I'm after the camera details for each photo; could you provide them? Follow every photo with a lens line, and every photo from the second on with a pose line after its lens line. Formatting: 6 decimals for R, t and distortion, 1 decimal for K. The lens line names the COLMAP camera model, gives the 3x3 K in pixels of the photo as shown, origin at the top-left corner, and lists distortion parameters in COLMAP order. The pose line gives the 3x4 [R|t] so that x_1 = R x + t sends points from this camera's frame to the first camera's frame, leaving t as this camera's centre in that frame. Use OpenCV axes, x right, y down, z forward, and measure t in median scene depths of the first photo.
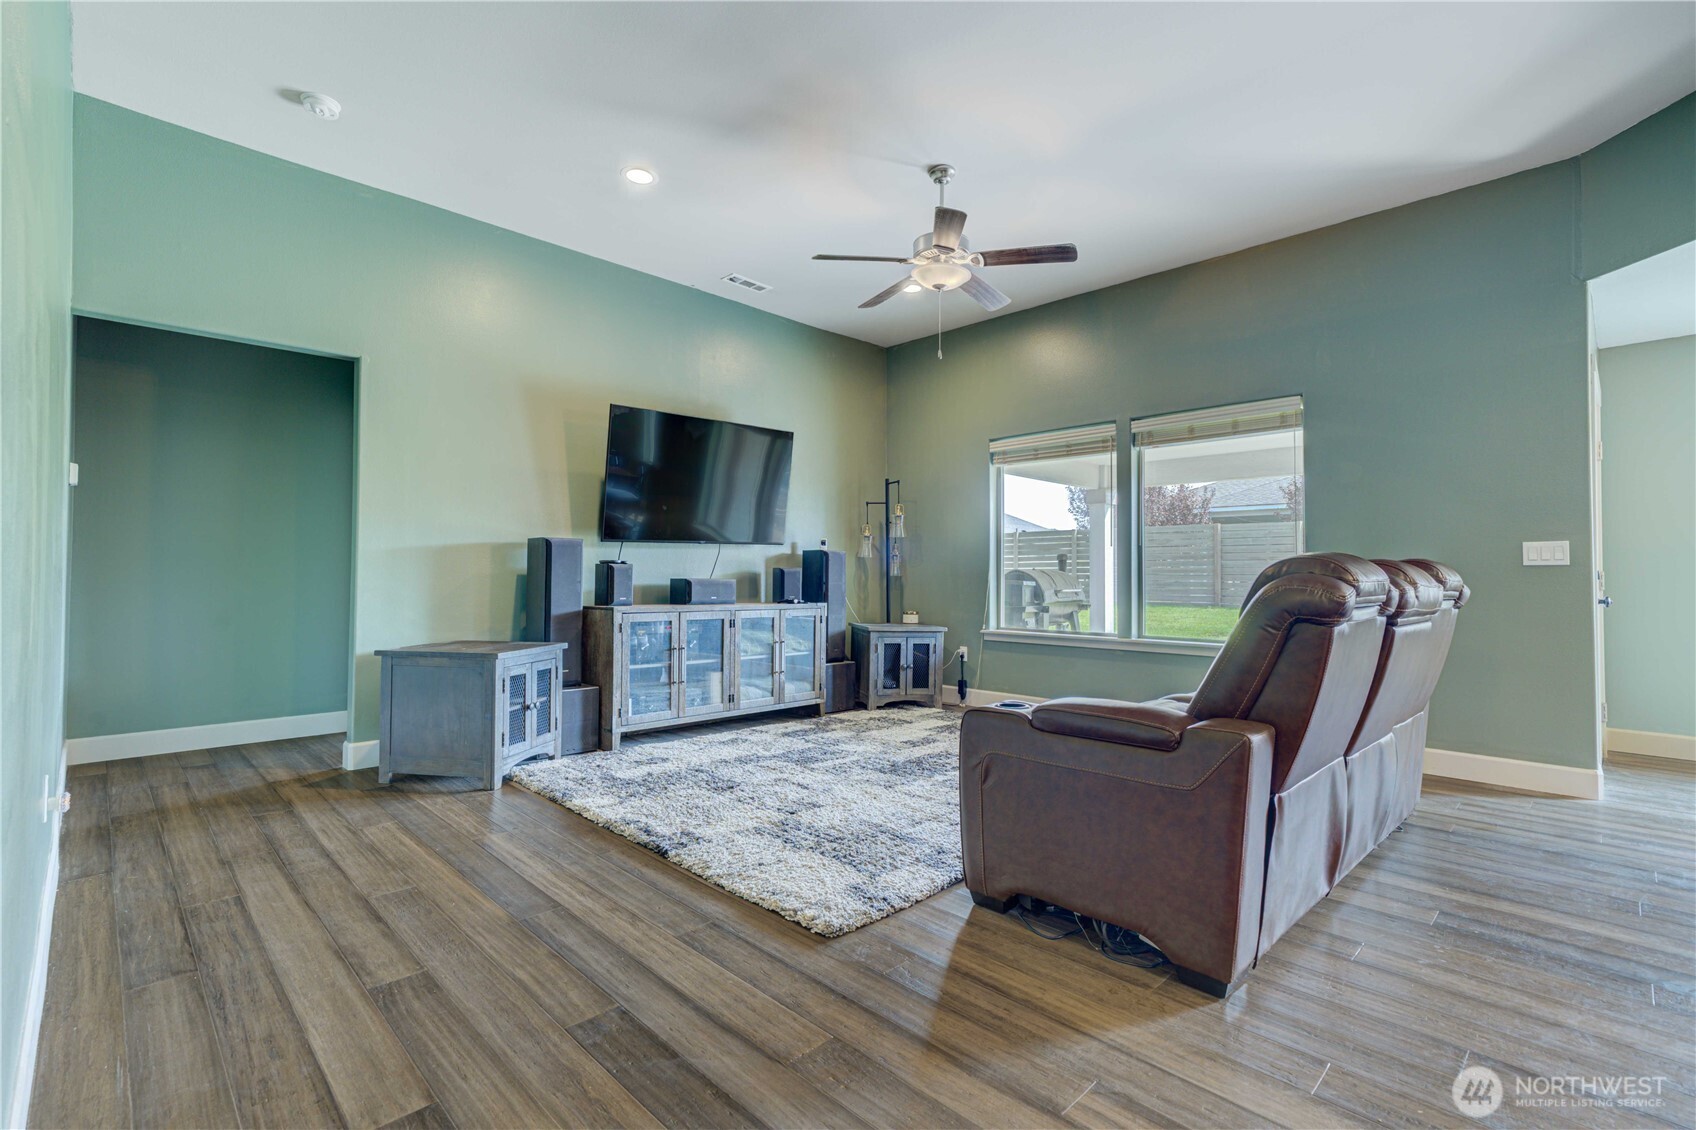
lens RADIAL K [[769.6, 0, 848.4], [0, 769.6, 562.7], [0, 0, 1]] dist [-0.005470, 0.000830]
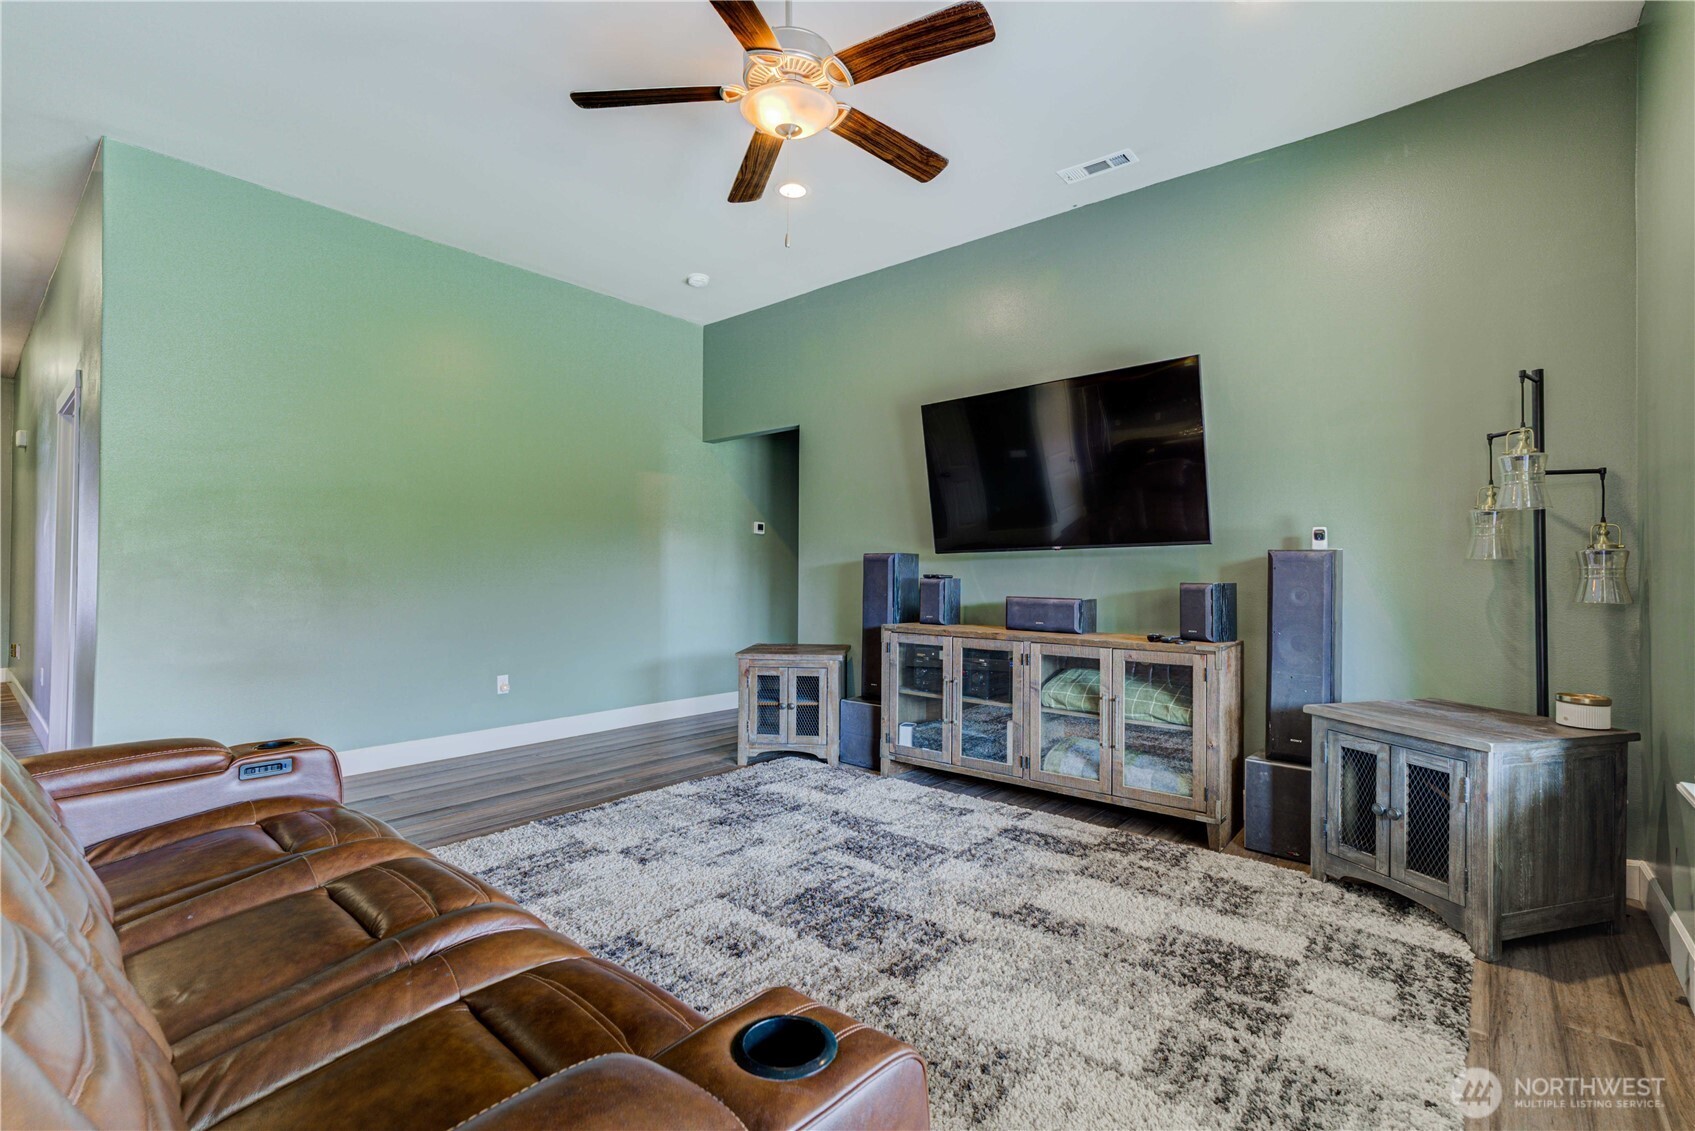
lens RADIAL K [[769.1, 0, 846.6], [0, 769.1, 571.2], [0, 0, 1]] dist [-0.005470, 0.000830]
pose [[0.083365, -0.007290, -0.996492, 0.601072], [0.014888, 0.999871, -0.006070, -0.004123], [0.996408, -0.014330, 0.083463, 0.818169]]
